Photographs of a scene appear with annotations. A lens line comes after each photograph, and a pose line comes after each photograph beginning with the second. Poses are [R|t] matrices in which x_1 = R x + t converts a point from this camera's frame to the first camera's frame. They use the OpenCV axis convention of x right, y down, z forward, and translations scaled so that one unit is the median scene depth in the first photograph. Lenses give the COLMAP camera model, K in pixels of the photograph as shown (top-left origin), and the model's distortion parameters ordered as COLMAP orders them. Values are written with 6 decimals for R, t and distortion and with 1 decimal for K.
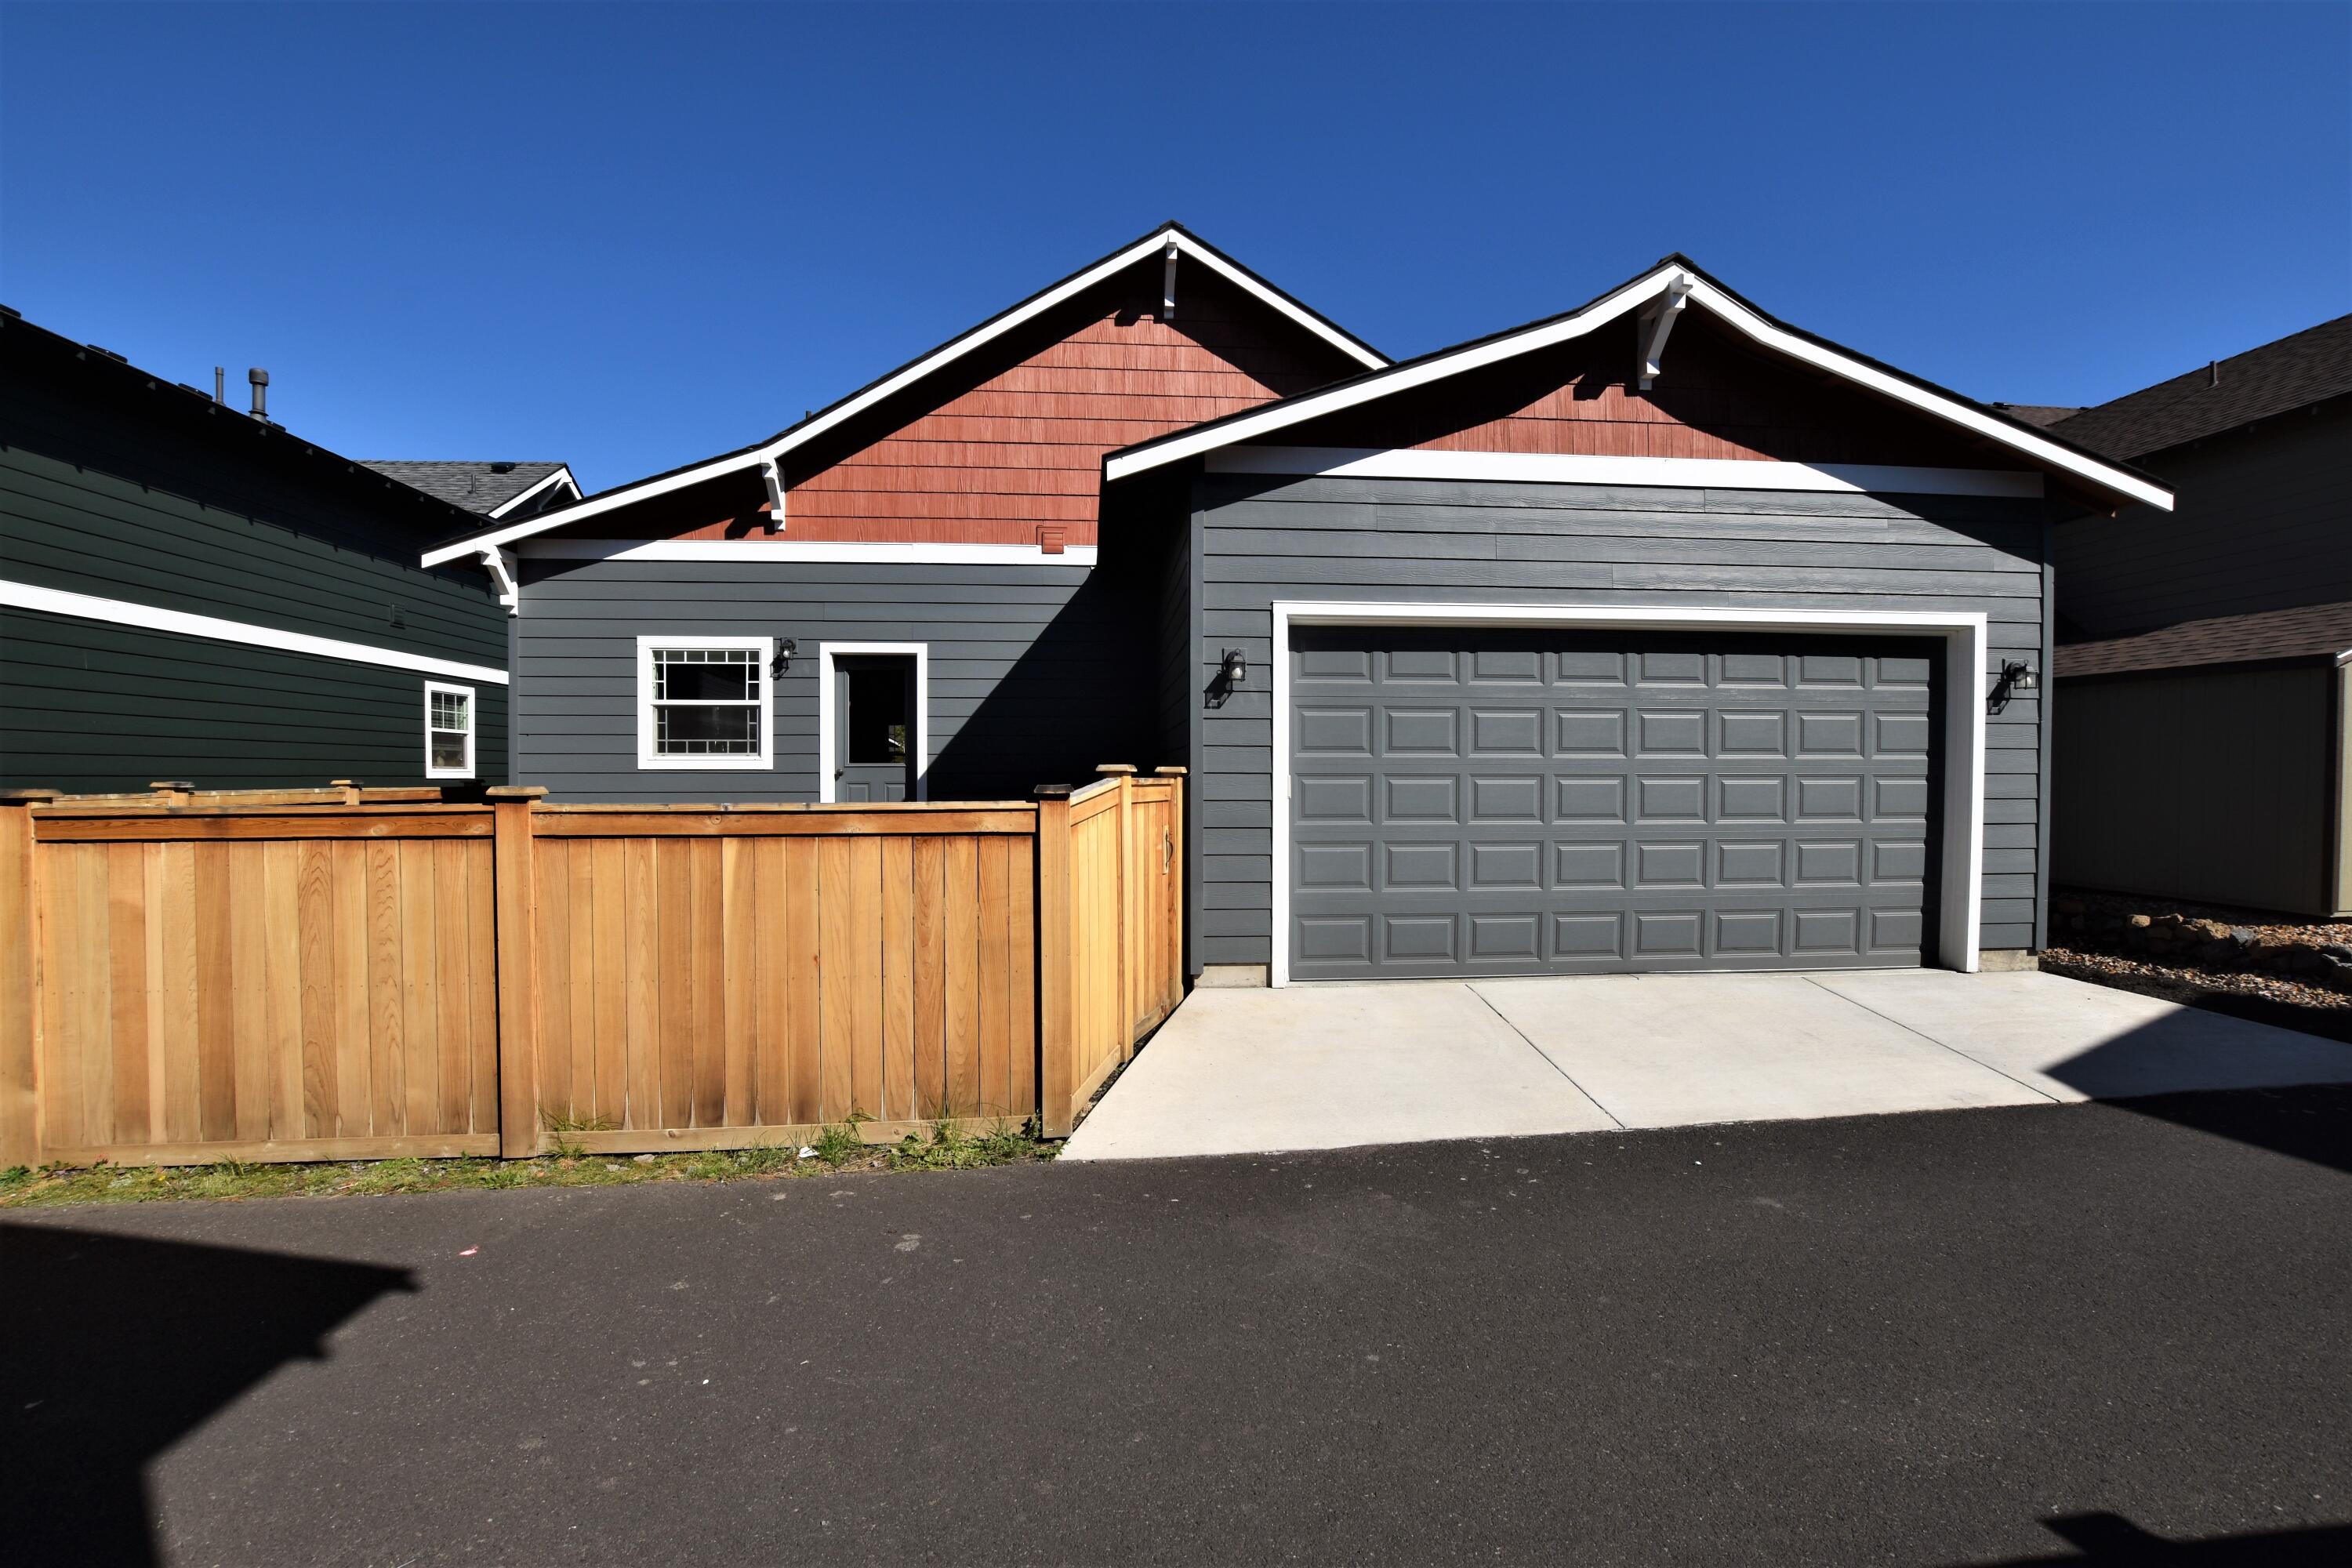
lens RADIAL K [[1022.5, 0, 1175.4], [0, 1022.5, 796.0], [0, 0, 1]] dist [-0.023814, 0.000412]
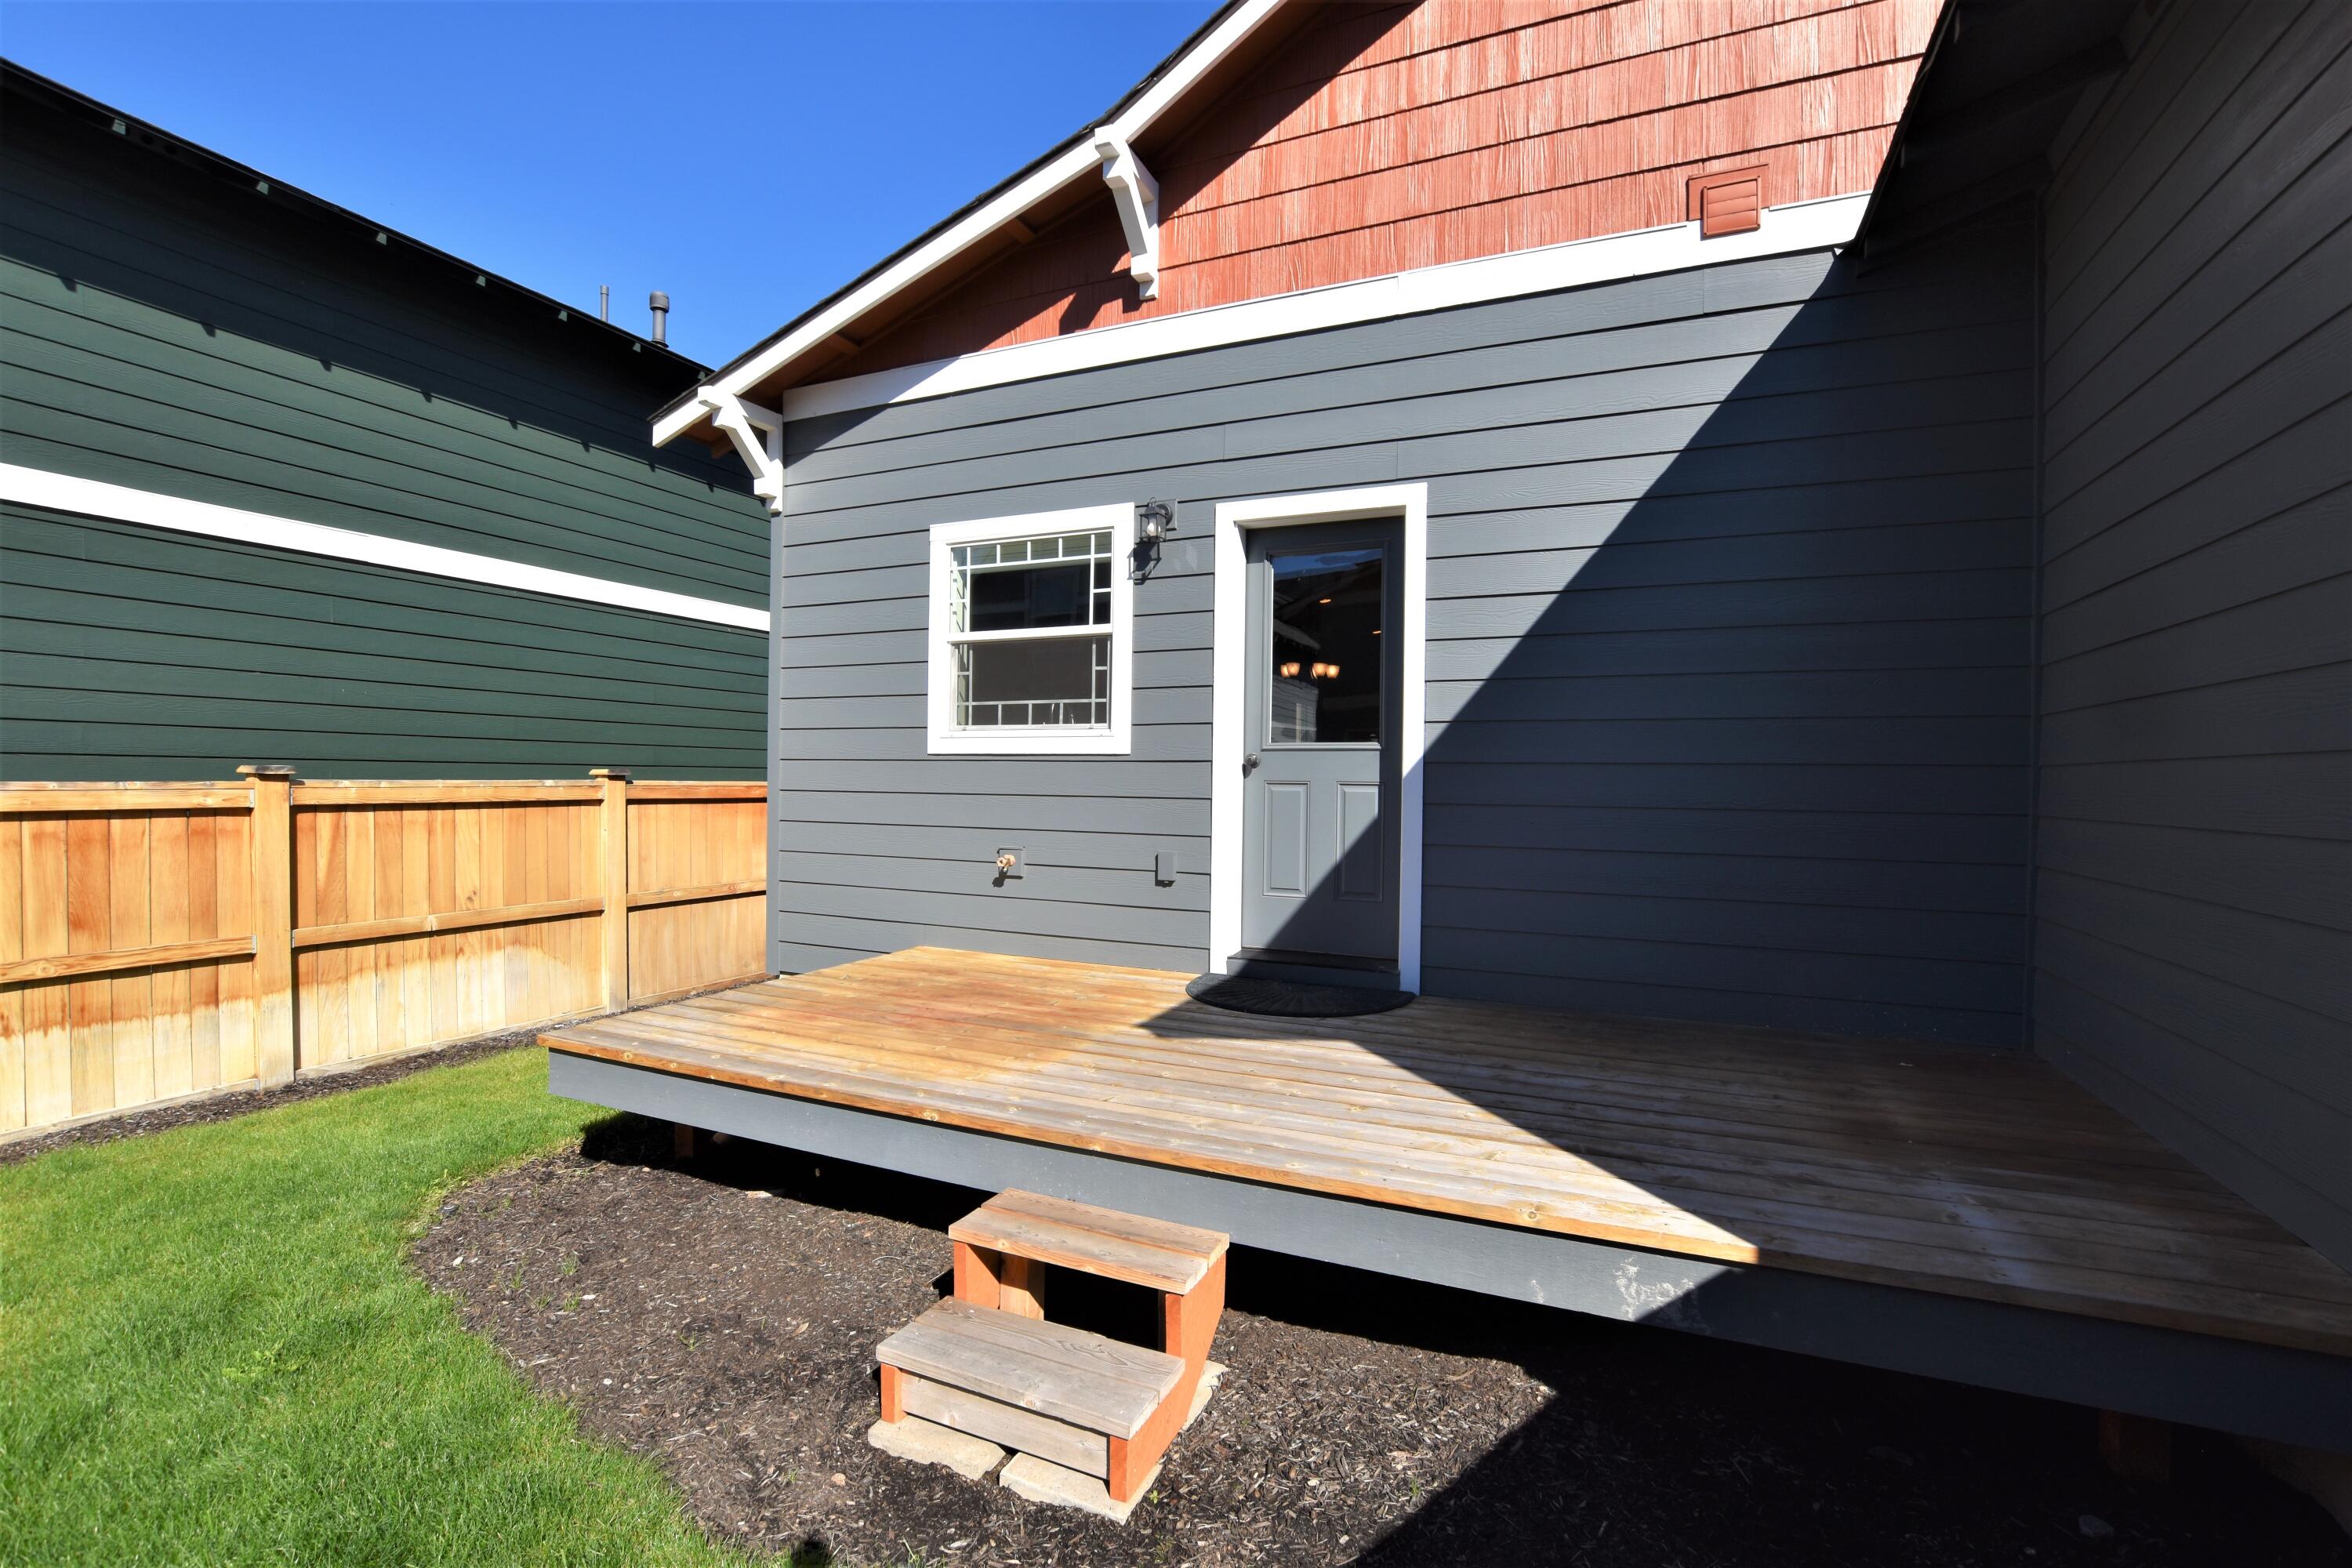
lens RADIAL K [[1042.8, 0, 1169.2], [0, 1042.8, 783.9], [0, 0, 1]] dist [-0.026494, -0.000120]
pose [[0.872054, 0.013031, -0.489235, -0.115722], [-0.019234, 0.999786, -0.007655, -0.007099], [0.489031, 0.016086, 0.872118, 0.546293]]
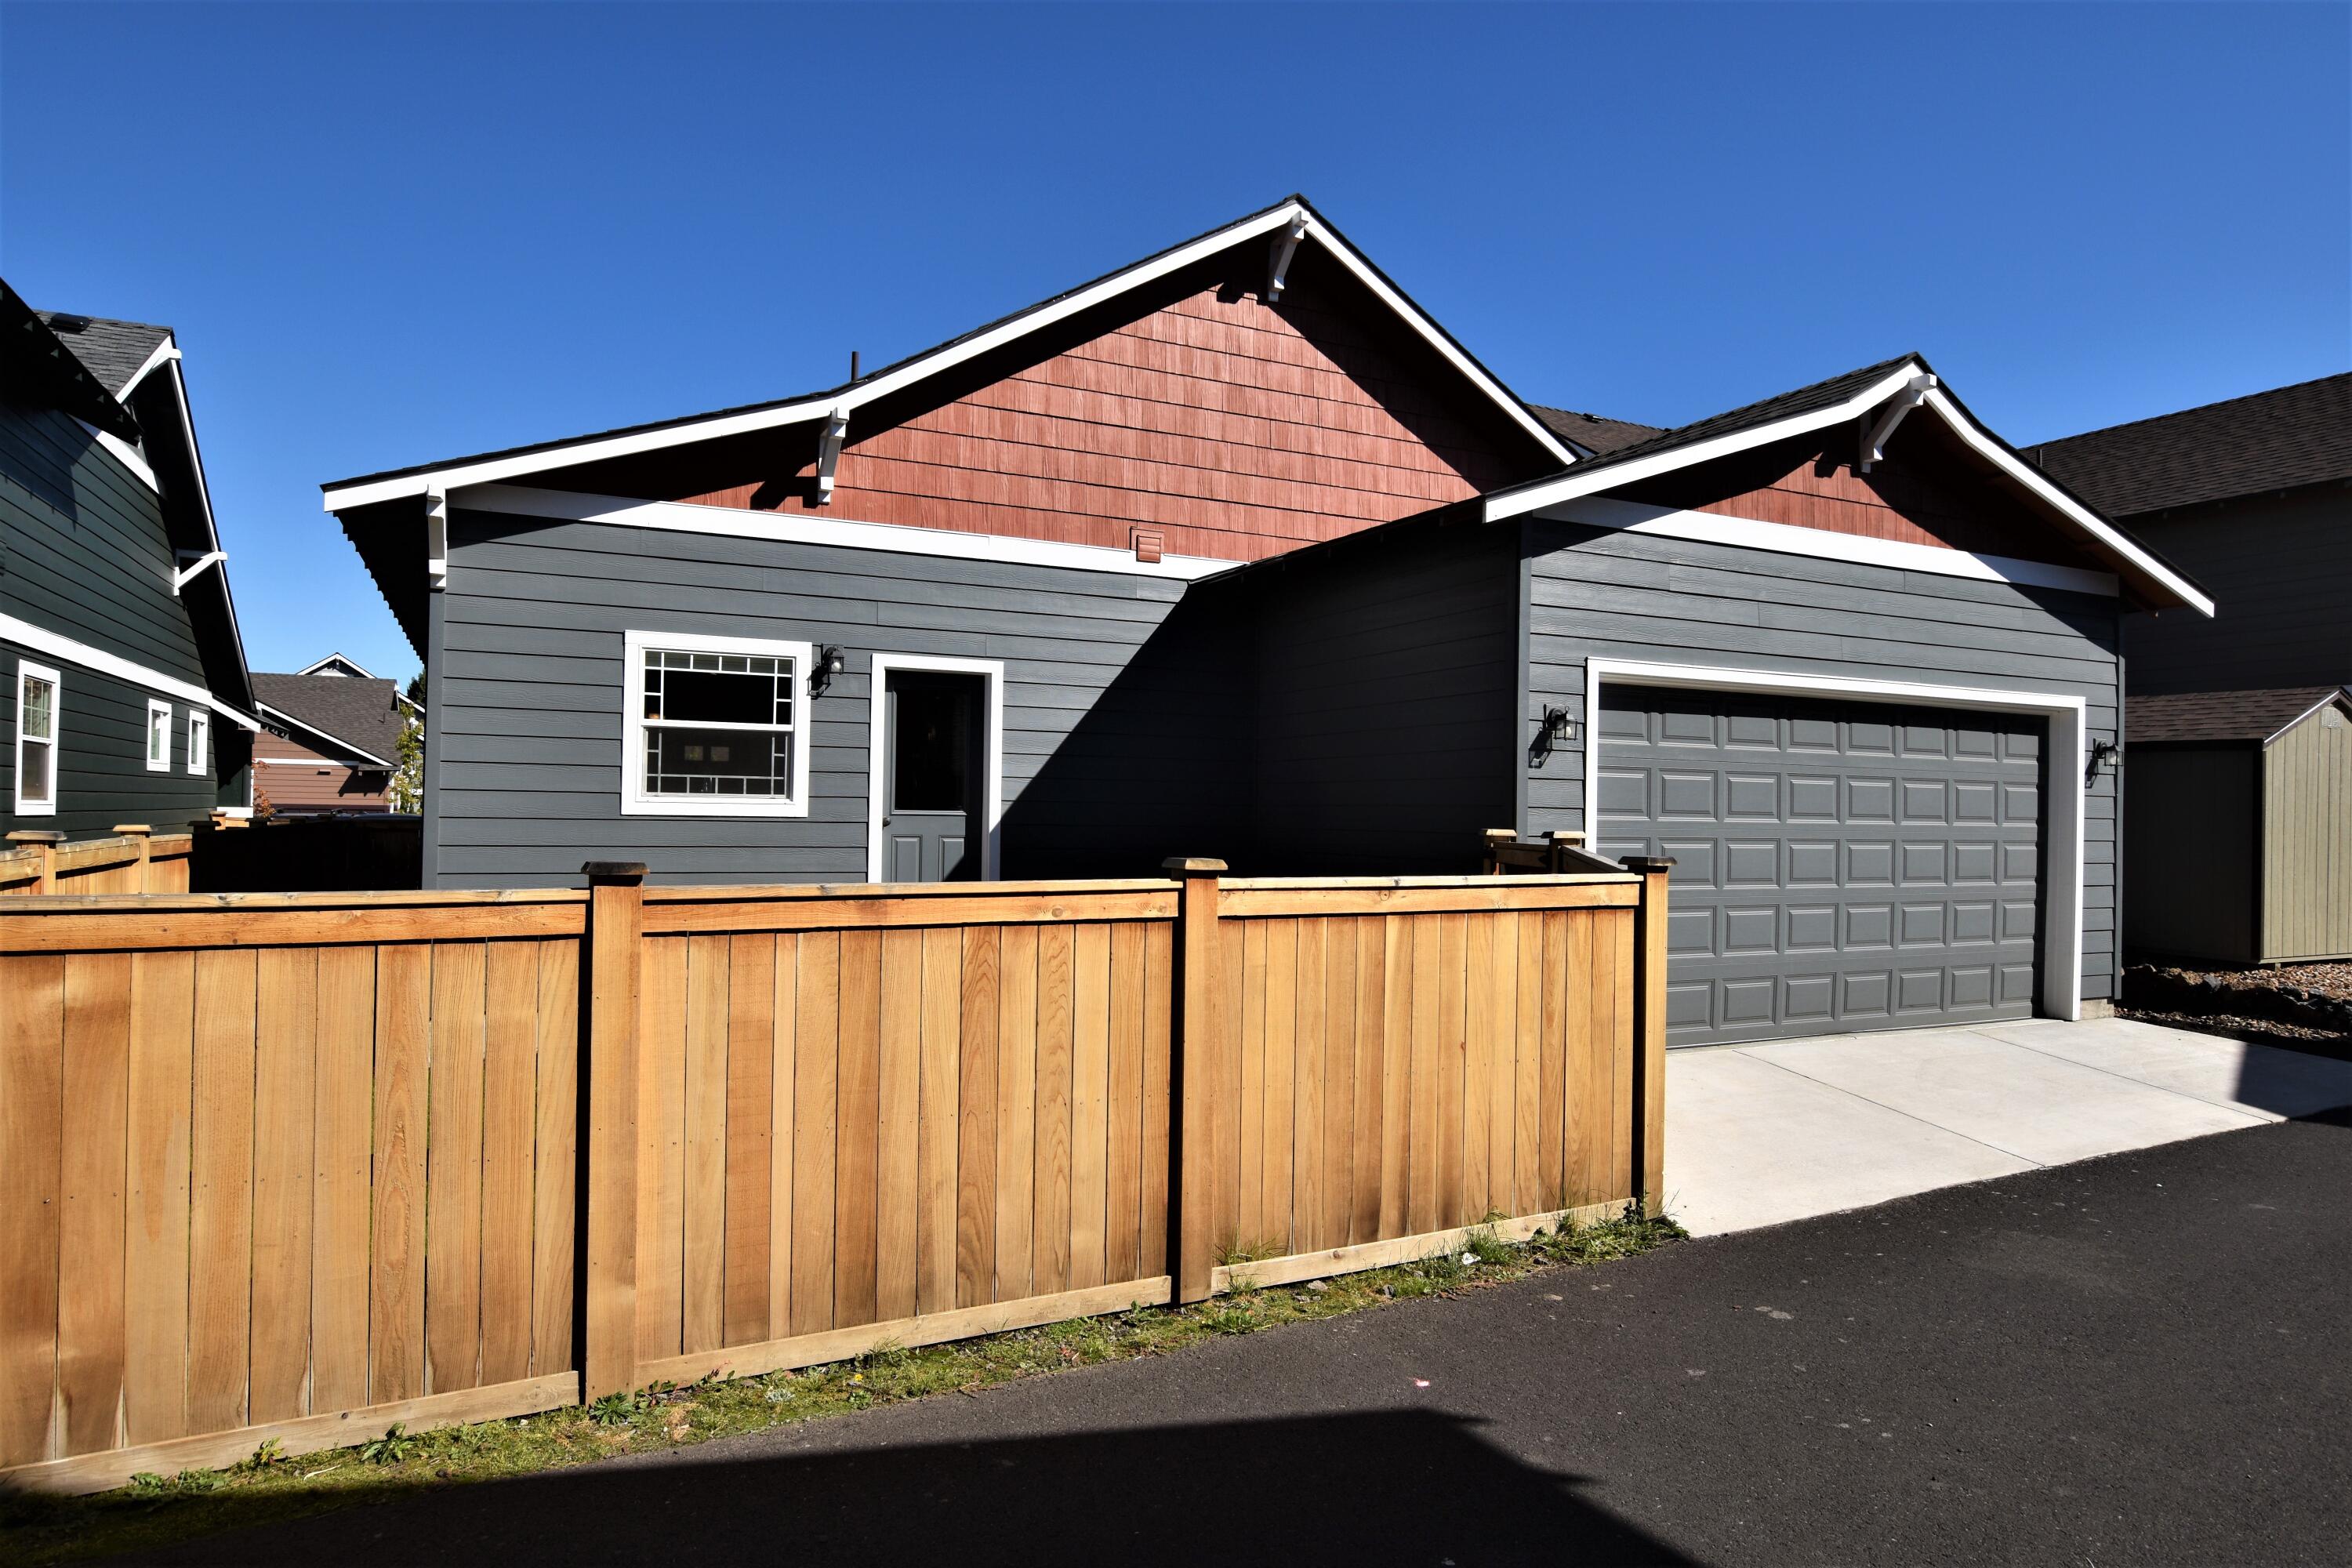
lens RADIAL K [[1337.9, 0, 1169.5], [0, 1337.9, 794.5], [0, 0, 1]] dist [-0.004381, -0.000454]
pose [[0.936490, 0.019262, 0.350164, -0.496283], [-0.007963, 0.999401, -0.033681, -0.011813], [-0.350603, 0.028754, 0.936083, -0.021794]]
